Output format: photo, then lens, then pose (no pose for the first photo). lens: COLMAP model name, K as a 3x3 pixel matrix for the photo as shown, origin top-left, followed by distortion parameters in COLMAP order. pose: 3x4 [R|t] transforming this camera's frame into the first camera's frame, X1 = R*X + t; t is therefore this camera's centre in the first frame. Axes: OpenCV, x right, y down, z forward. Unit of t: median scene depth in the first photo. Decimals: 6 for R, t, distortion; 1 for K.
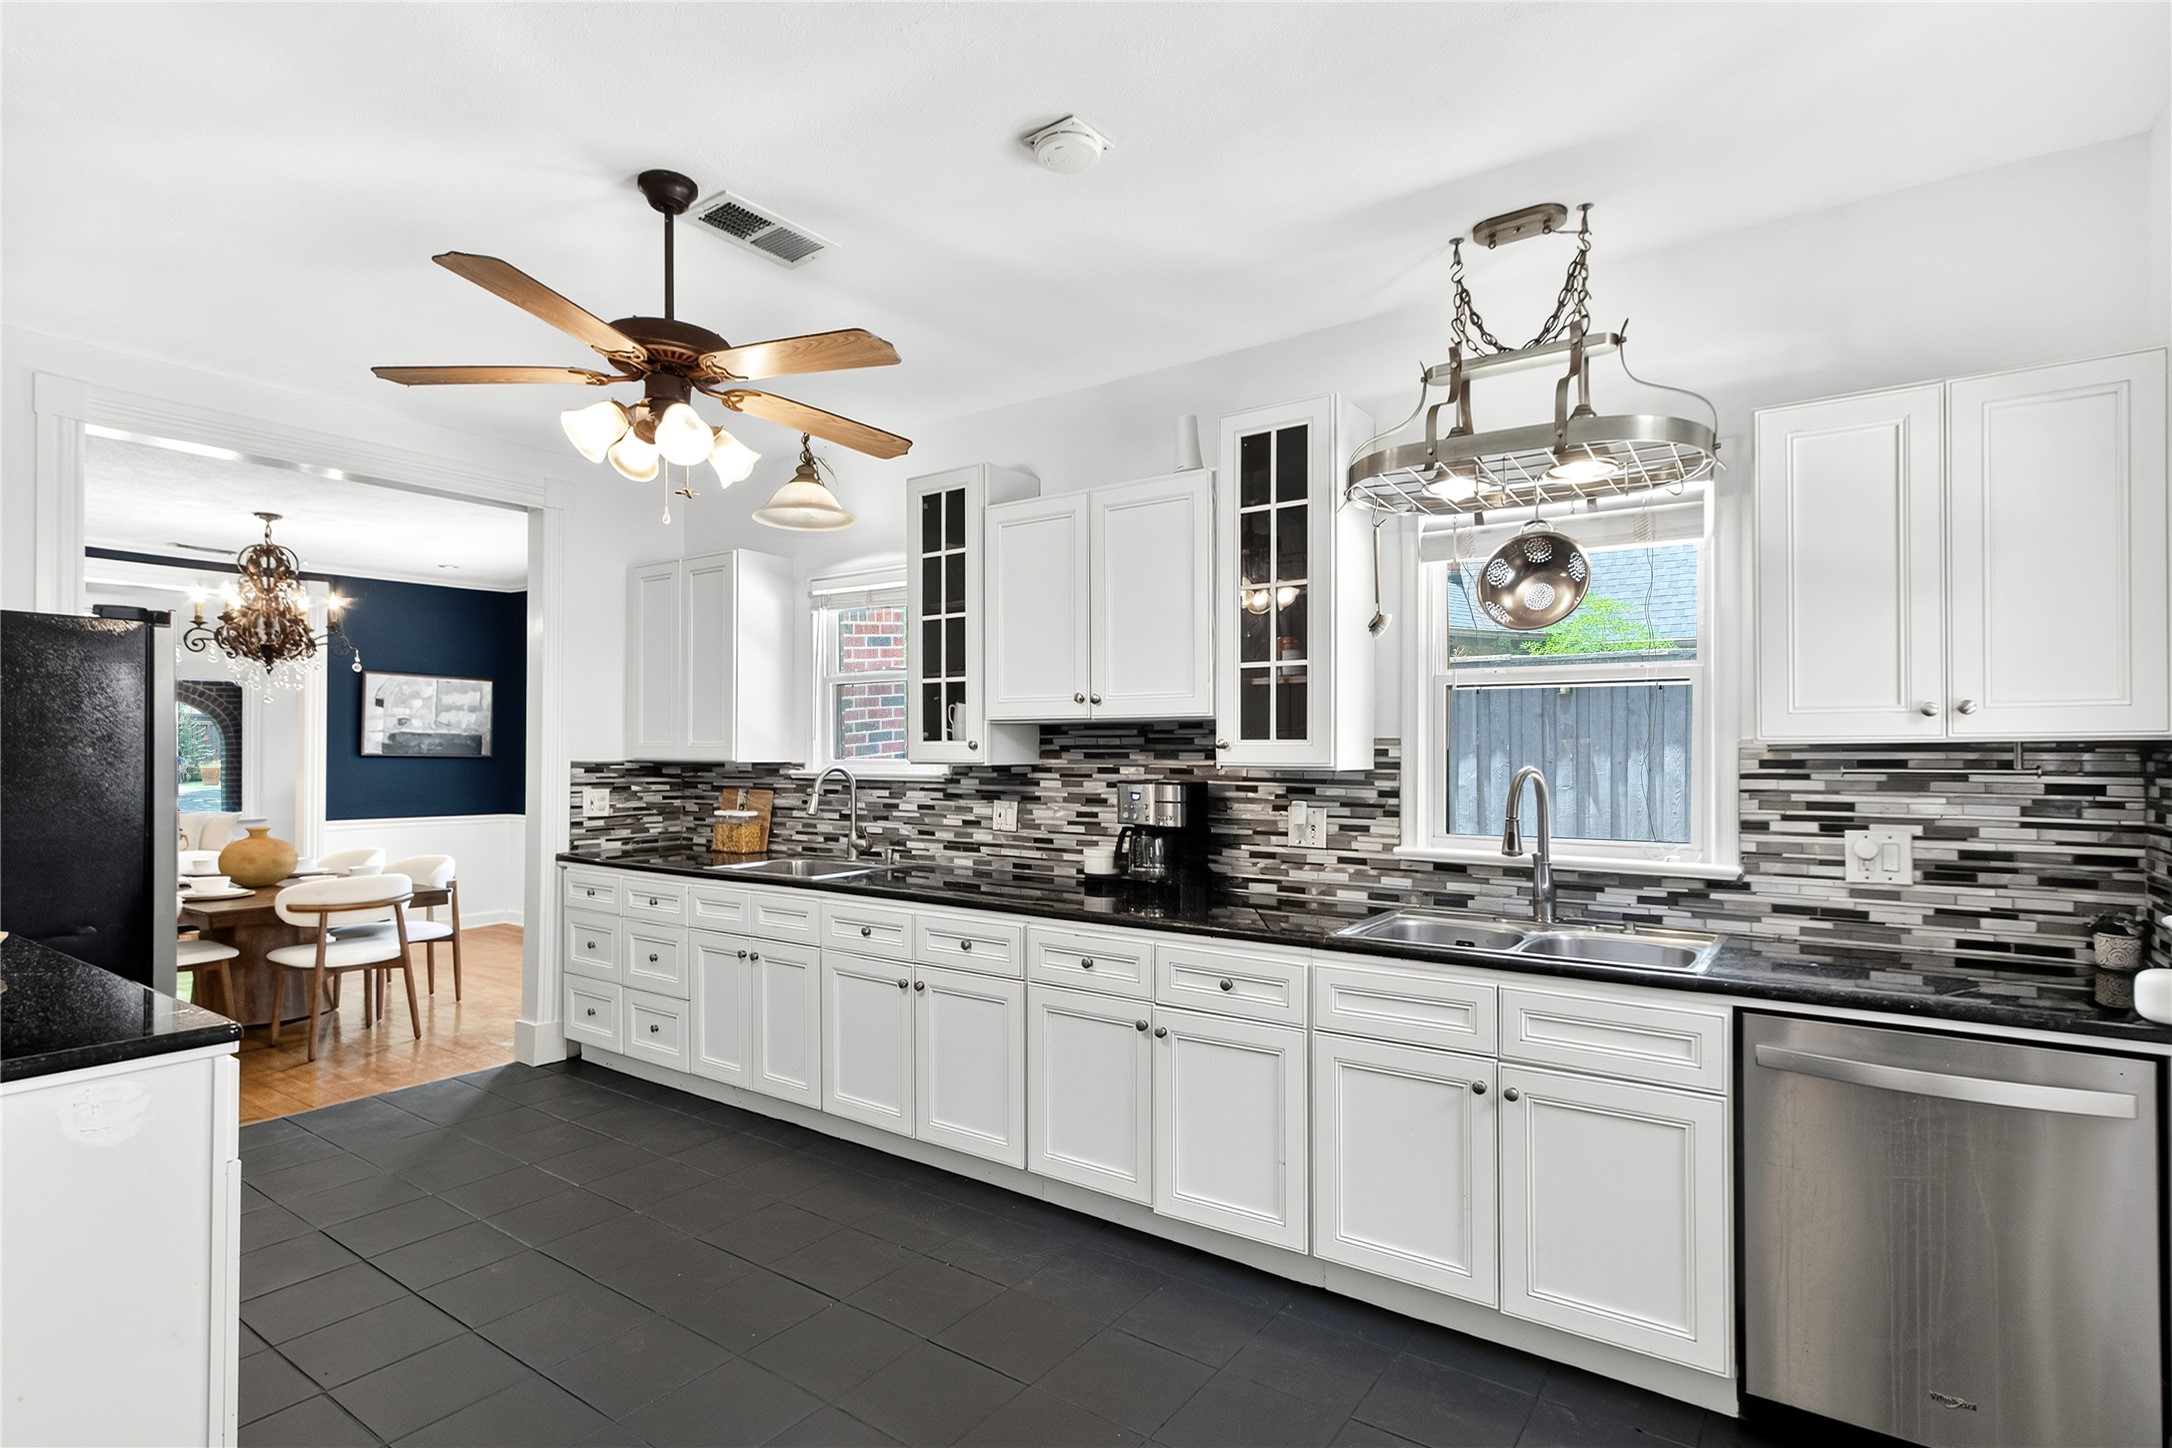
lens RADIAL K [[1066.9, 0, 1082.7], [0, 1066.9, 751.9], [0, 0, 1]] dist [0.002071, 0.000749]
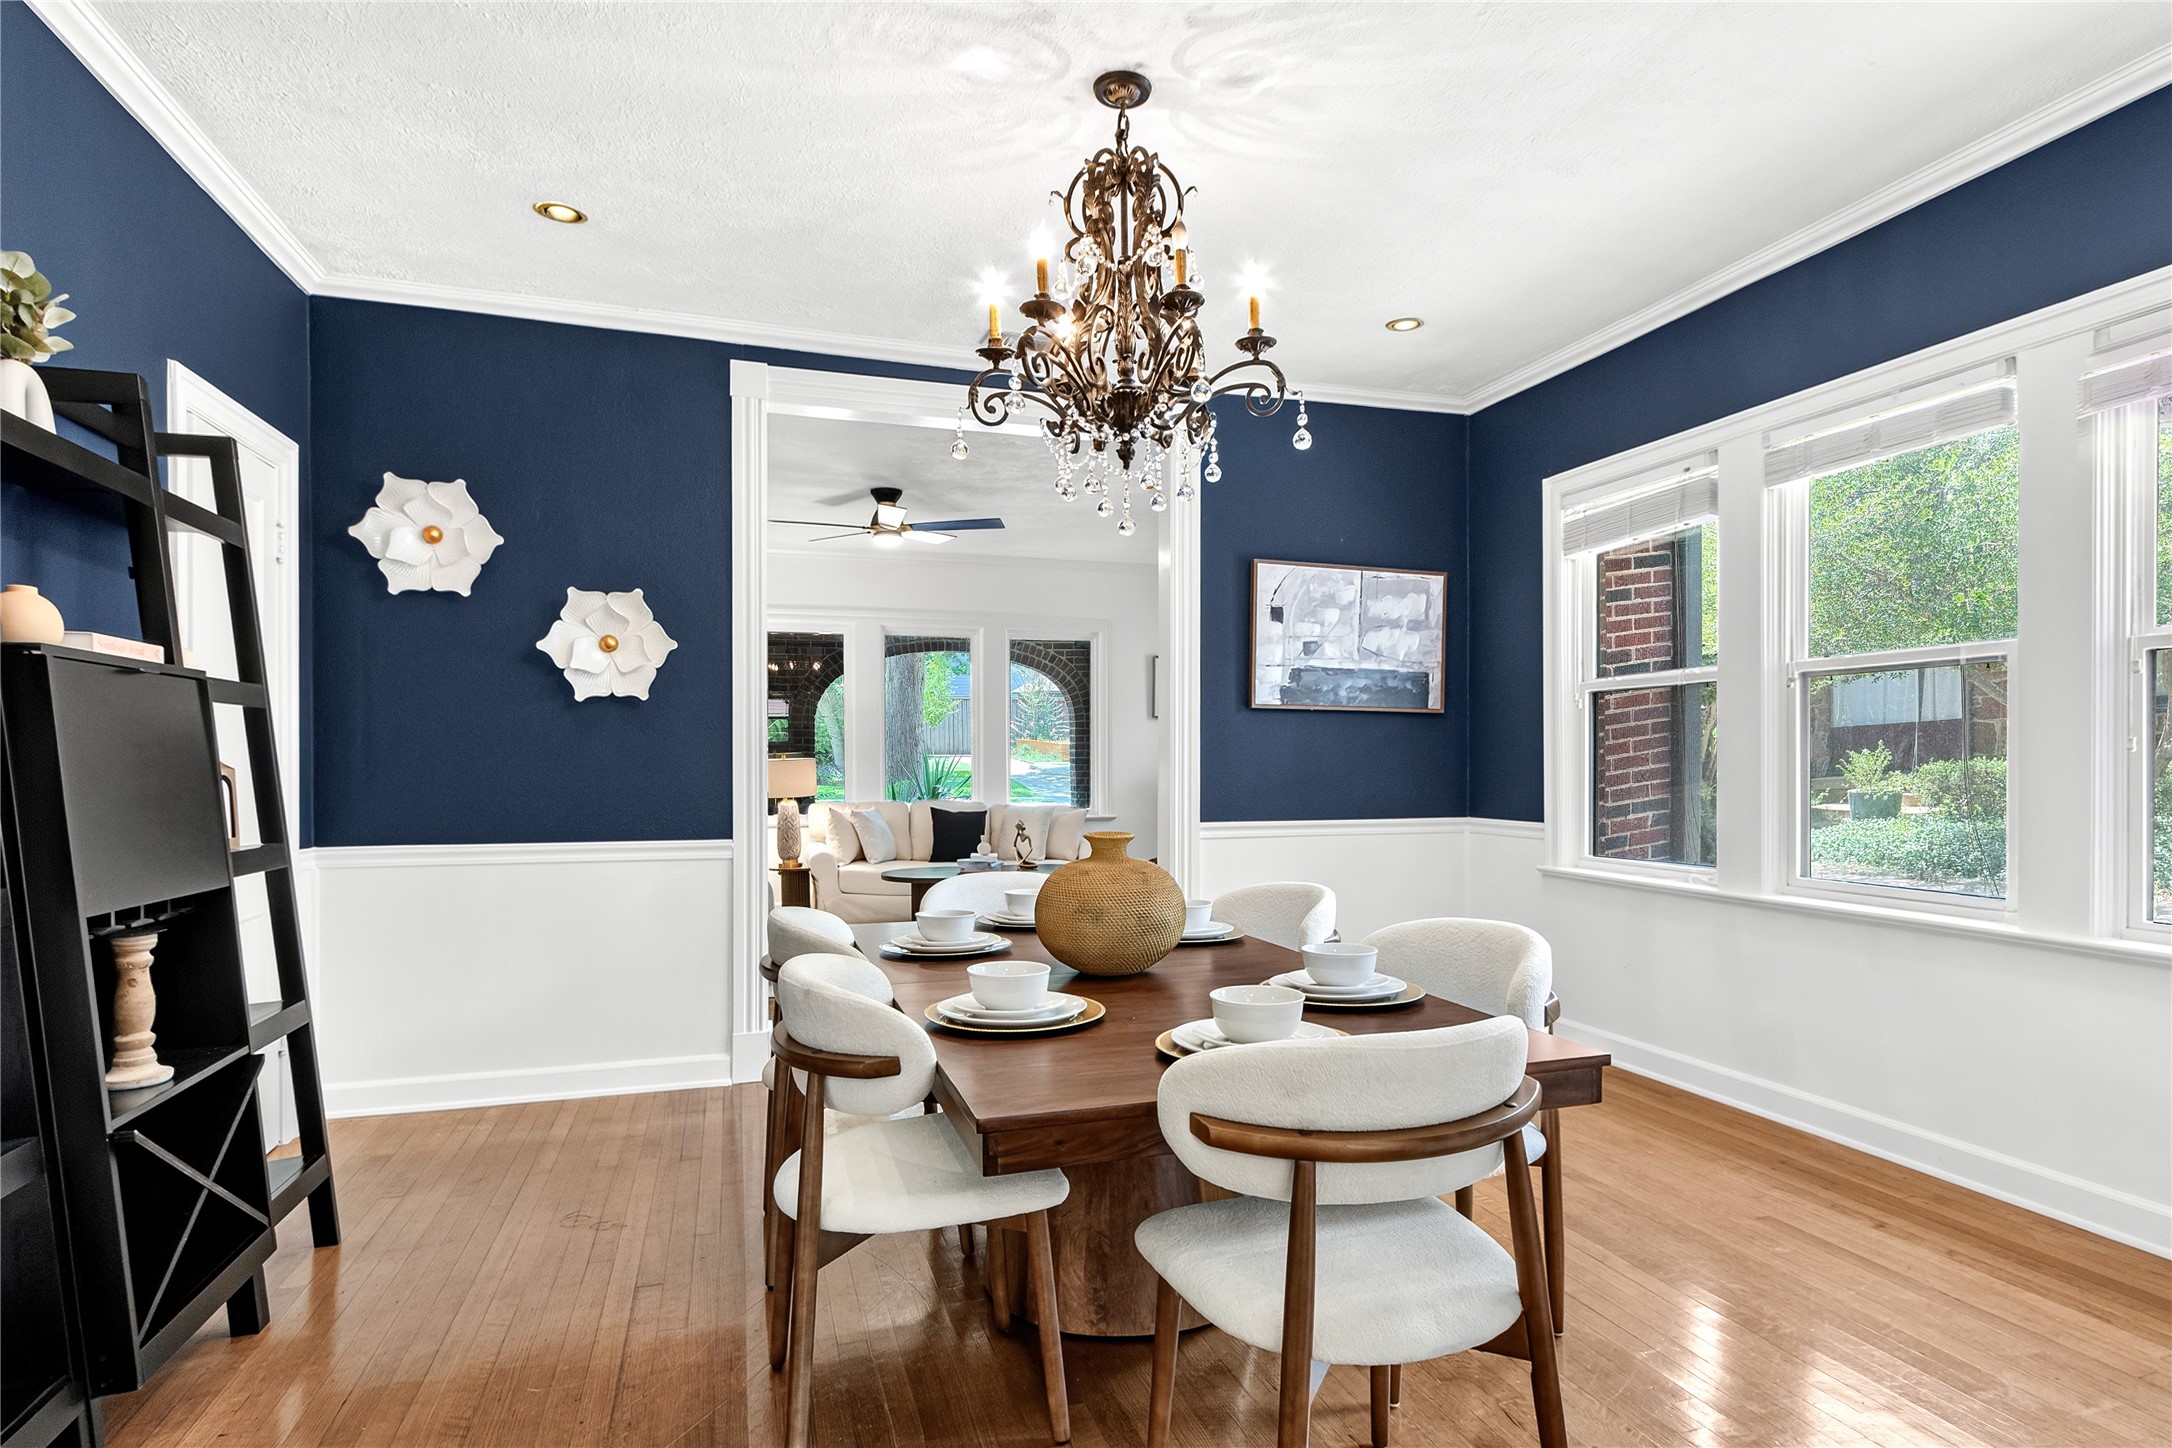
lens RADIAL K [[1155.4, 0, 1092.1], [0, 1155.4, 762.3], [0, 0, 1]] dist [-0.000925, -0.000145]
pose [[0.784039, -0.004770, -0.620693, -0.609107], [0.008307, 0.999962, 0.002809, 0.049755], [0.620656, -0.007358, 0.784049, 0.787842]]
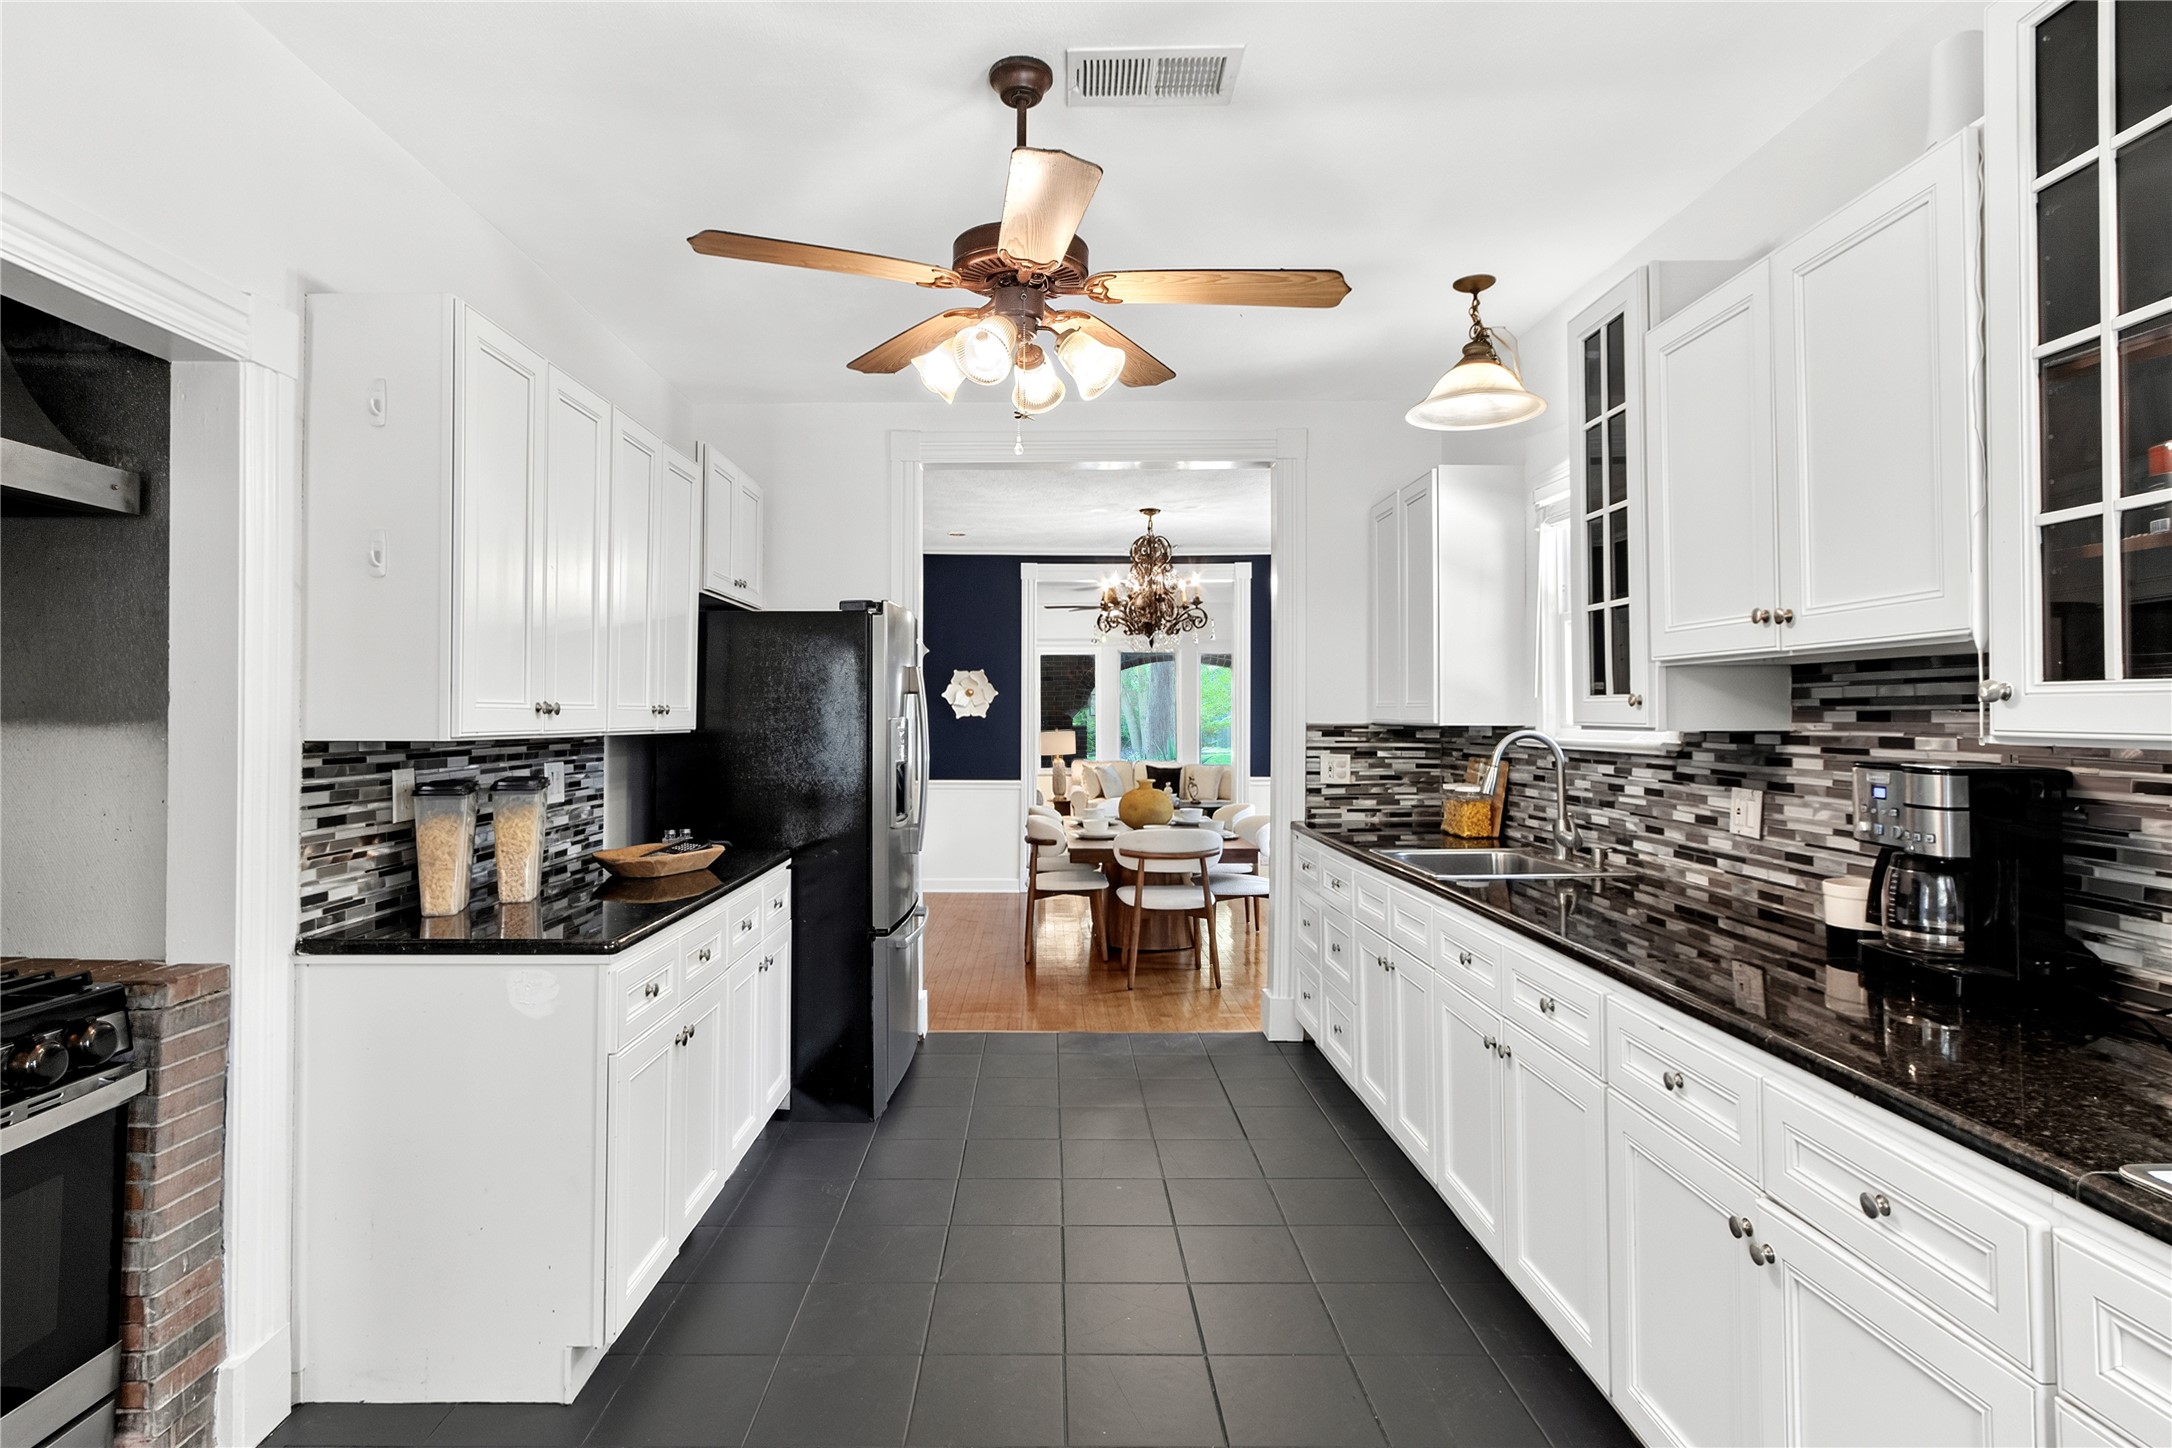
lens RADIAL K [[1120.3, 0, 1083.1], [0, 1120.3, 702.0], [0, 0, 1]] dist [-0.000225, 0.010842]
pose [[0.590334, -0.012963, -0.807055, 0.215228], [0.004795, 0.999910, -0.012553, 0.001228], [0.807145, 0.003541, 0.590343, 0.277304]]
